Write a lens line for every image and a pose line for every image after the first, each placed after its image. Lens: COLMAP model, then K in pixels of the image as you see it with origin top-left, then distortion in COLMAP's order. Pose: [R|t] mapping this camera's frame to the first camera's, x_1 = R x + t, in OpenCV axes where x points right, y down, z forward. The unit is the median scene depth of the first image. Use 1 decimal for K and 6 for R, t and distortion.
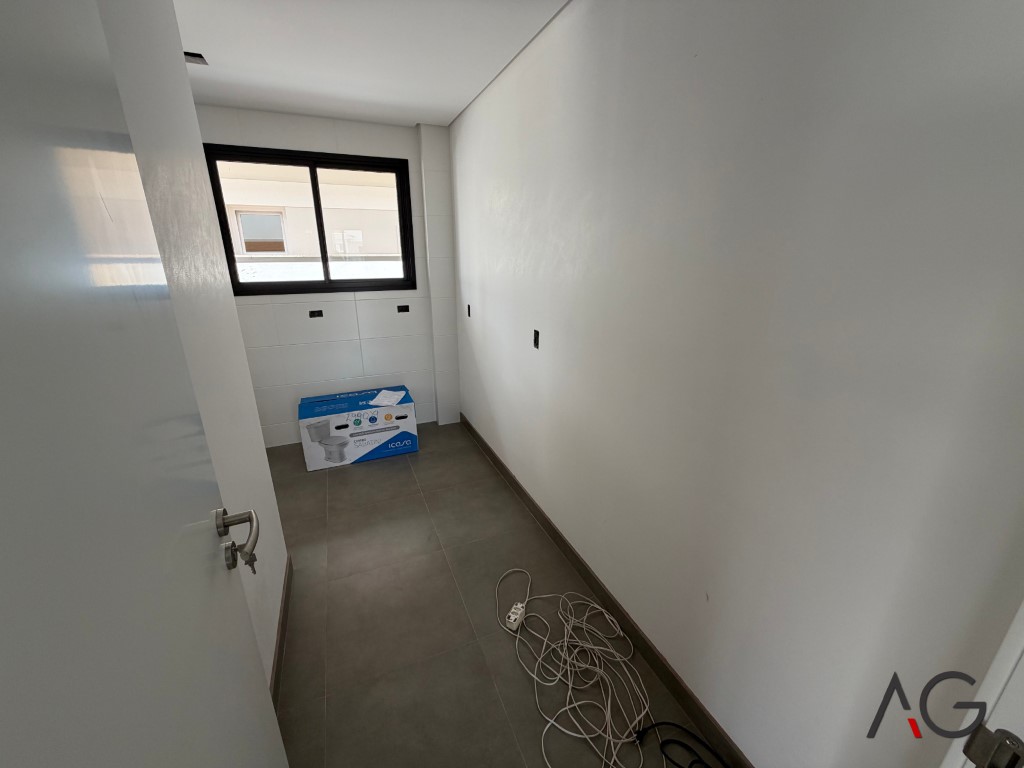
lens RADIAL K [[408.9, 0, 510.7], [0, 408.9, 387.1], [0, 0, 1]] dist [-0.001313, 0.000031]
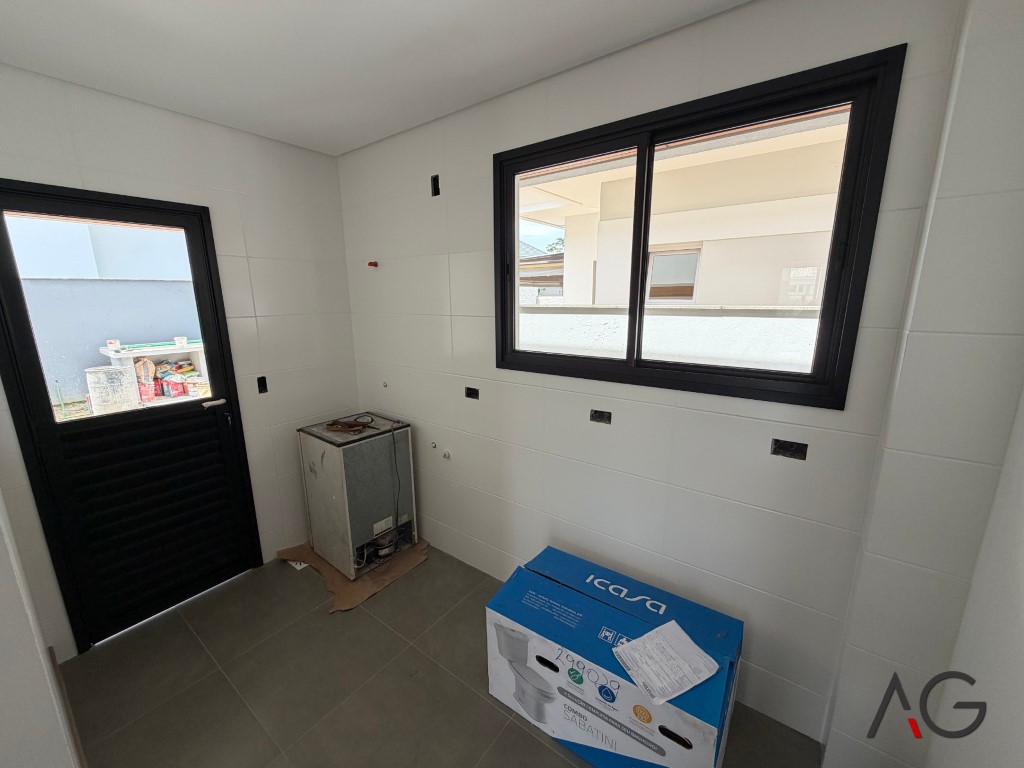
lens RADIAL K [[408.9, 0, 506.1], [0, 408.9, 382.4], [0, 0, 1]] dist [-0.001313, 0.000031]
pose [[0.496074, 0.174298, -0.850606, -0.082995], [-0.264013, 0.963539, 0.043467, -0.220021], [0.827169, 0.203008, 0.524004, 0.616509]]
